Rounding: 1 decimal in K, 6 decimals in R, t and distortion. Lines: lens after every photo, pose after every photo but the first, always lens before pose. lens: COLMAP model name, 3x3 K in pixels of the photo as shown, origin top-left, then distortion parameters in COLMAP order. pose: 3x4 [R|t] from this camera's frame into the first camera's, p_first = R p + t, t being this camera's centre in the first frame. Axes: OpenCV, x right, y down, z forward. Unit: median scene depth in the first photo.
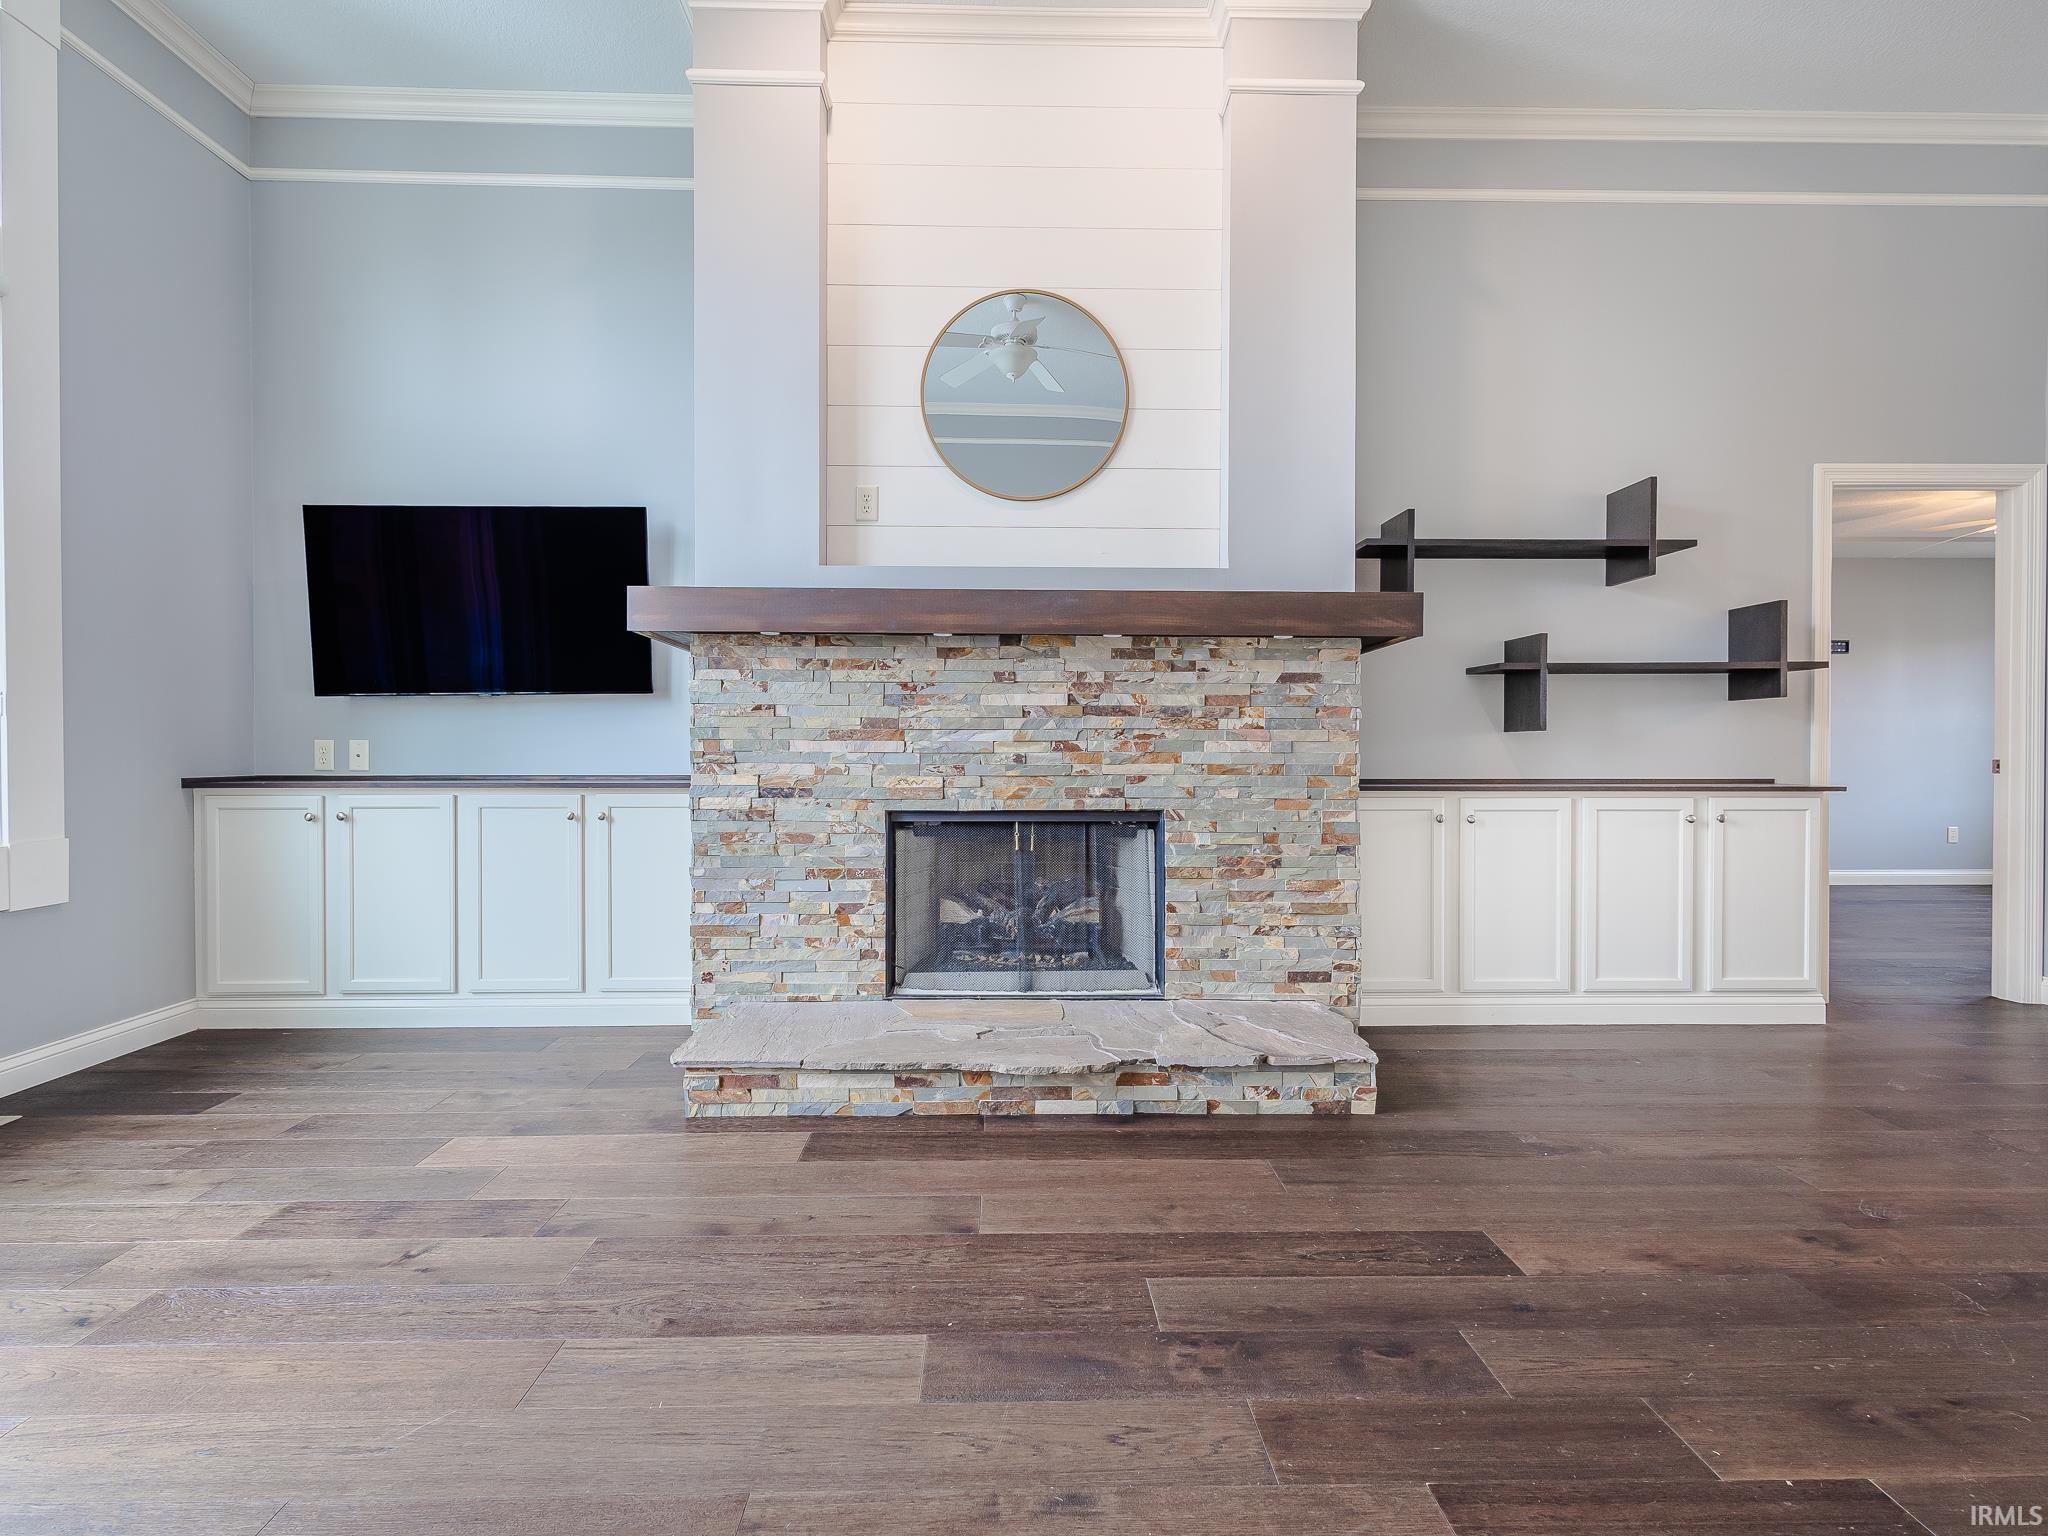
lens RADIAL K [[1070.0, 0, 1028.7], [0, 1070.0, 761.9], [0, 0, 1]] dist [0.006196, -0.002096]
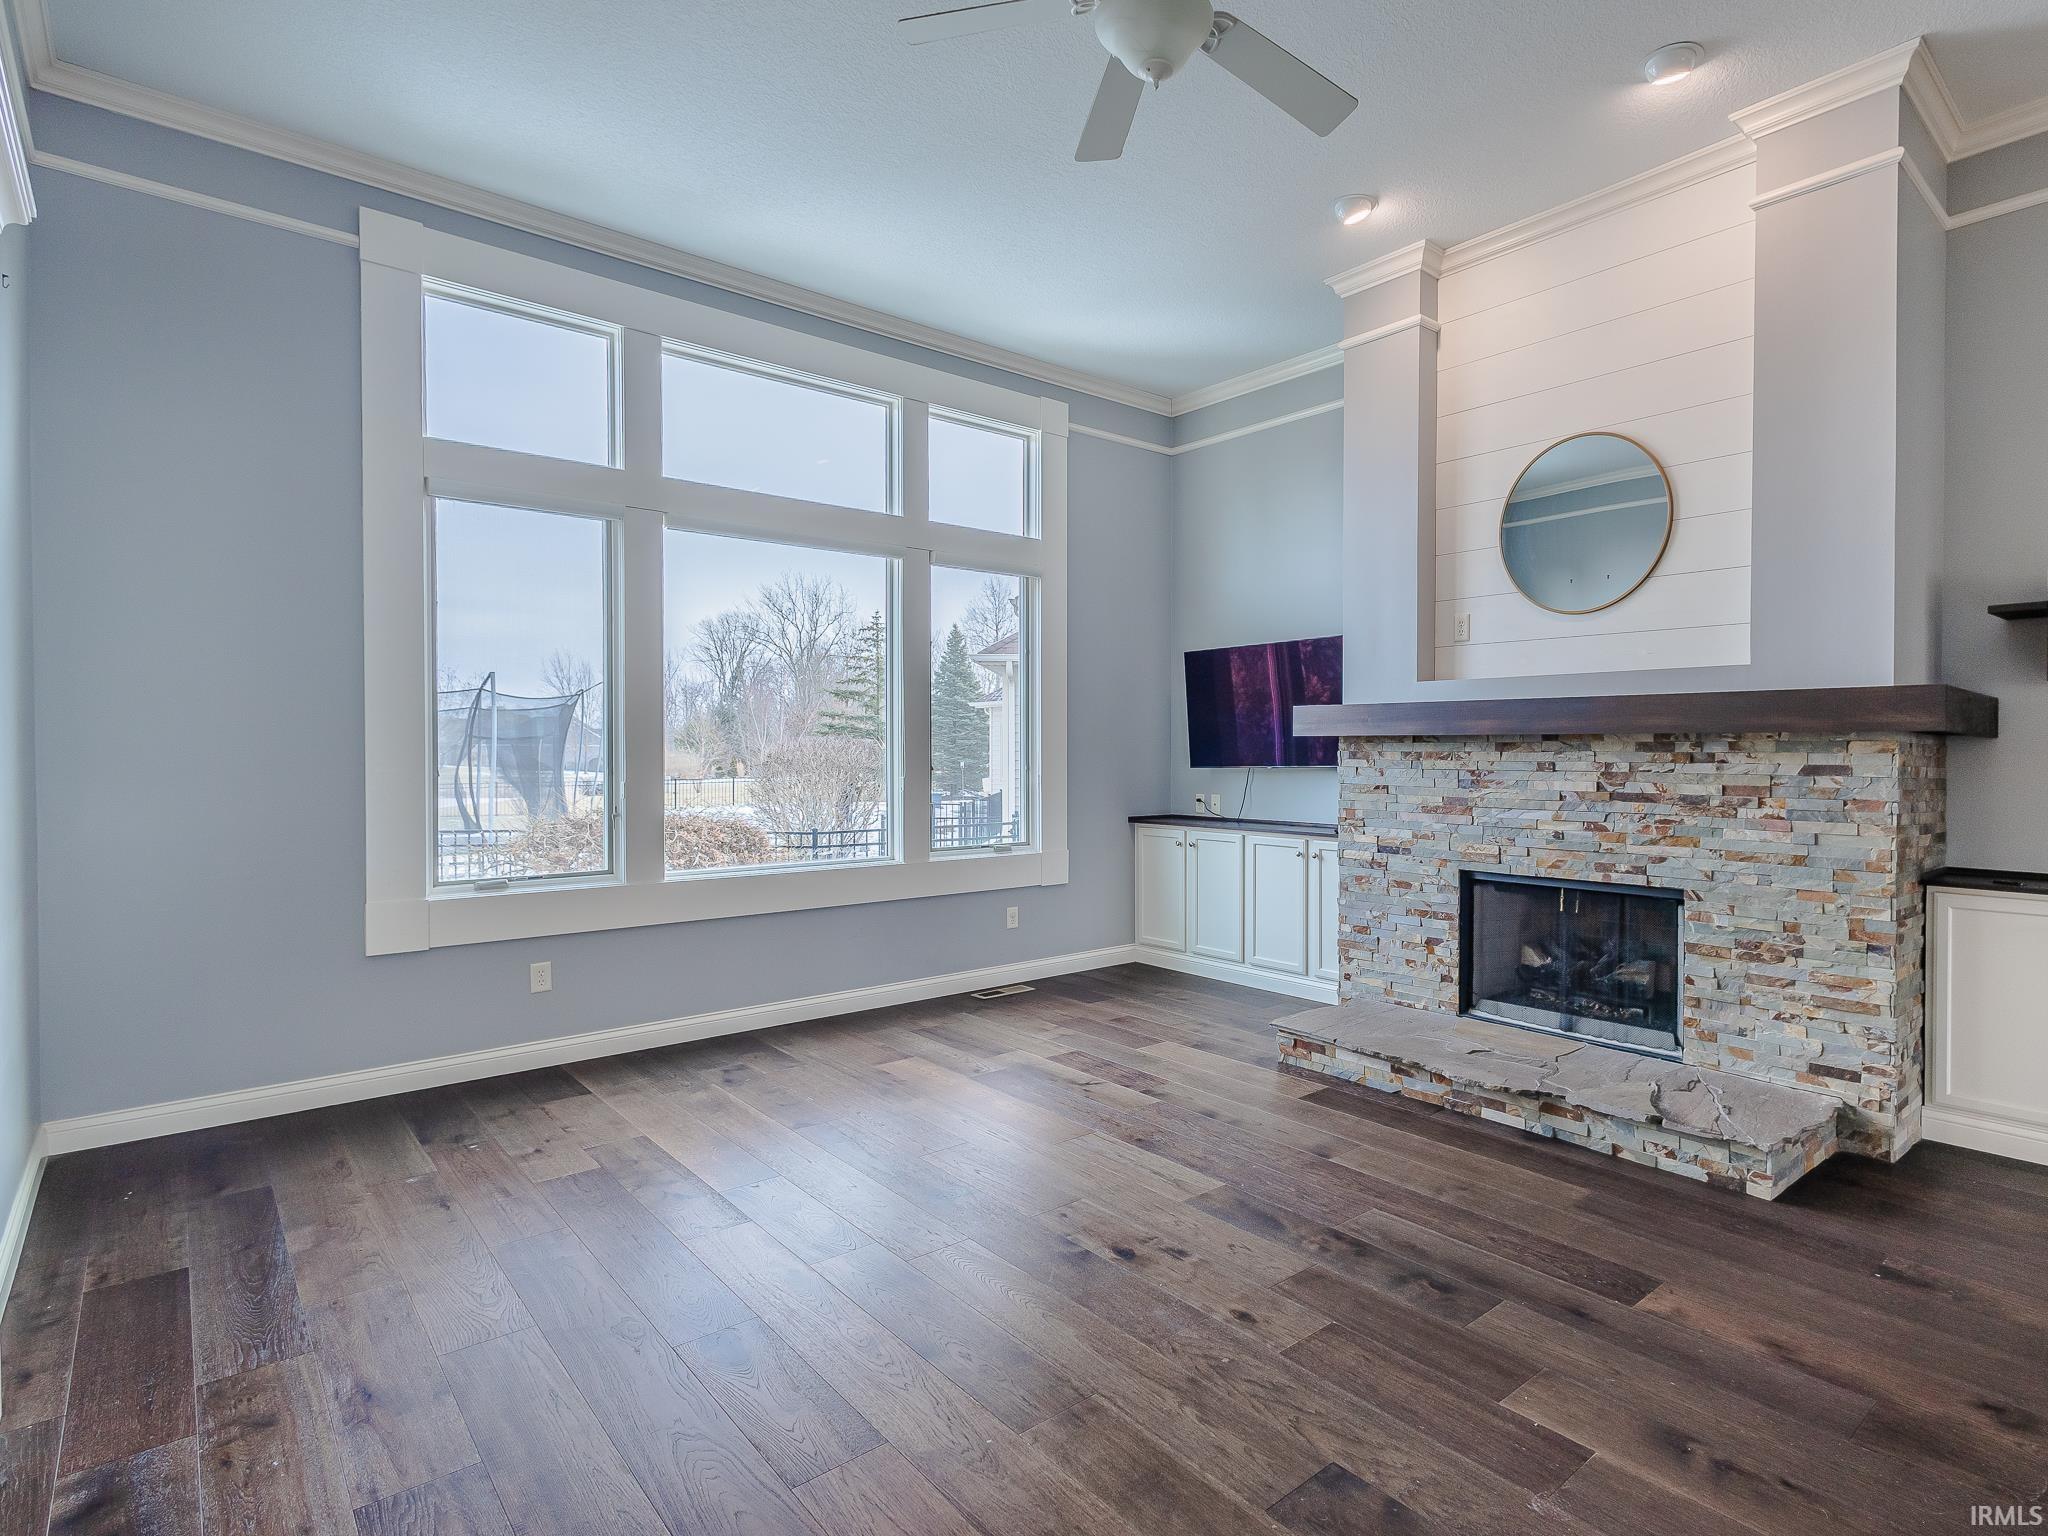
lens RADIAL K [[1053.0, 0, 1137.9], [0, 1053.0, 761.1], [0, 0, 1]] dist [0.007783, 0.000084]
pose [[0.656968, 0.003428, -0.753910, 0.573052], [-0.008398, 0.999961, -0.002771, -0.078752], [0.753871, 0.008152, 0.656971, -0.128759]]
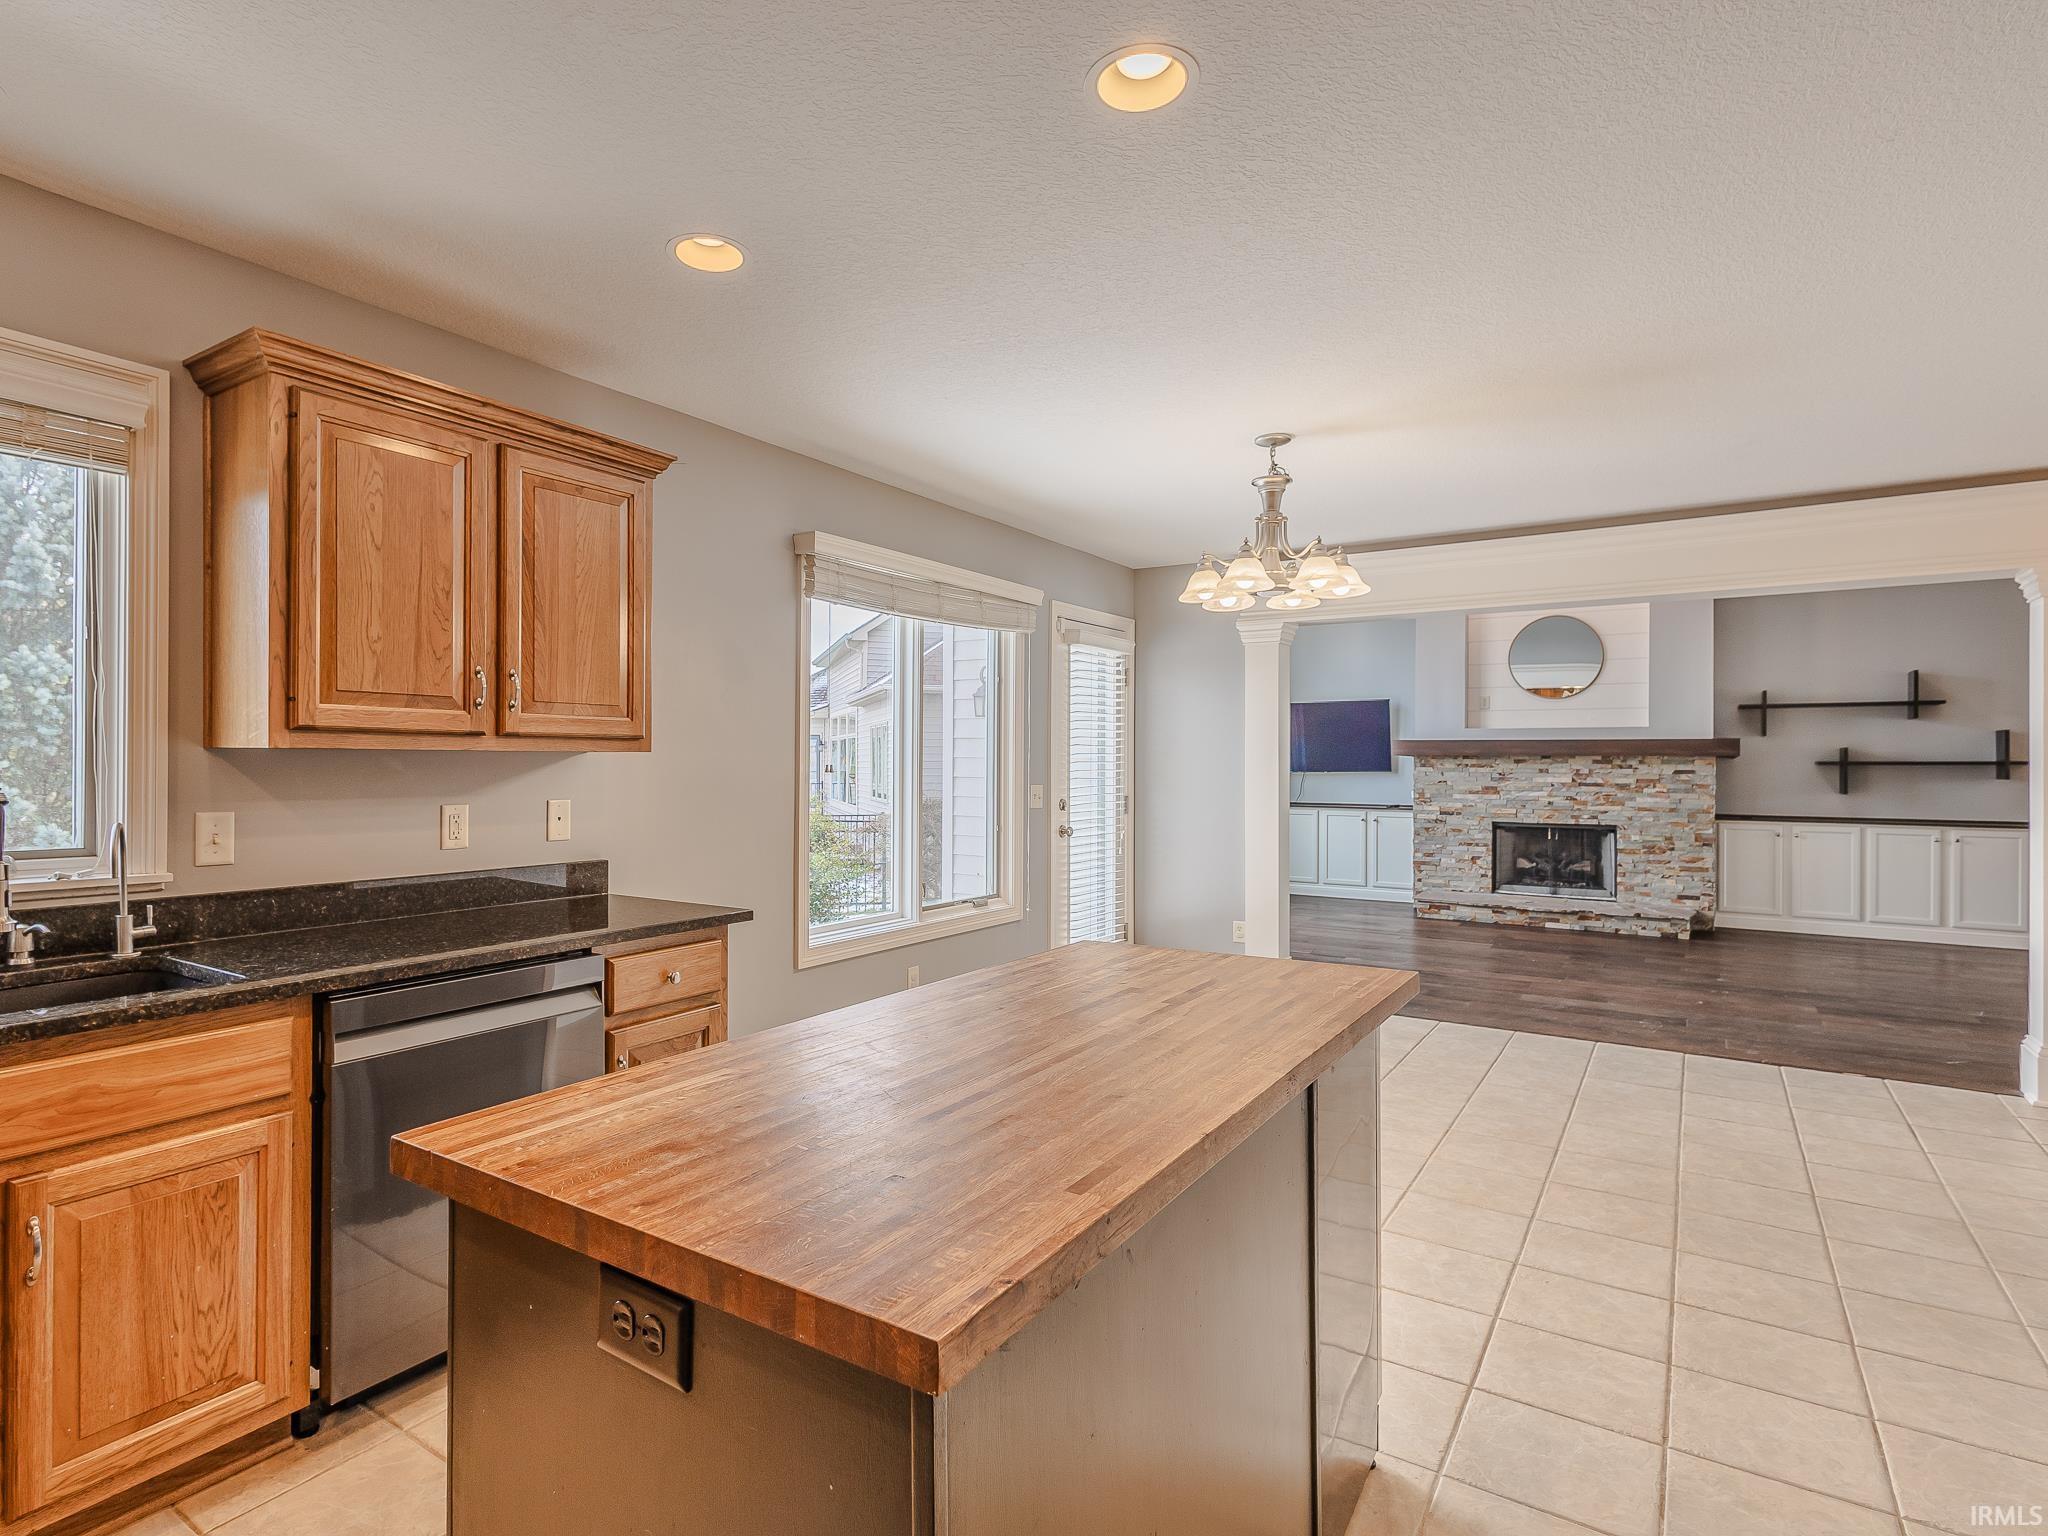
lens RADIAL K [[966.1, 0, 1001.9], [0, 966.1, 766.3], [0, 0, 1]] dist [0.003913, -0.002519]
pose [[0.805834, 0.001892, -0.592138, 0.304273], [-0.010002, 0.999896, -0.010416, -0.053295], [0.592057, 0.014316, 0.805769, -1.637041]]
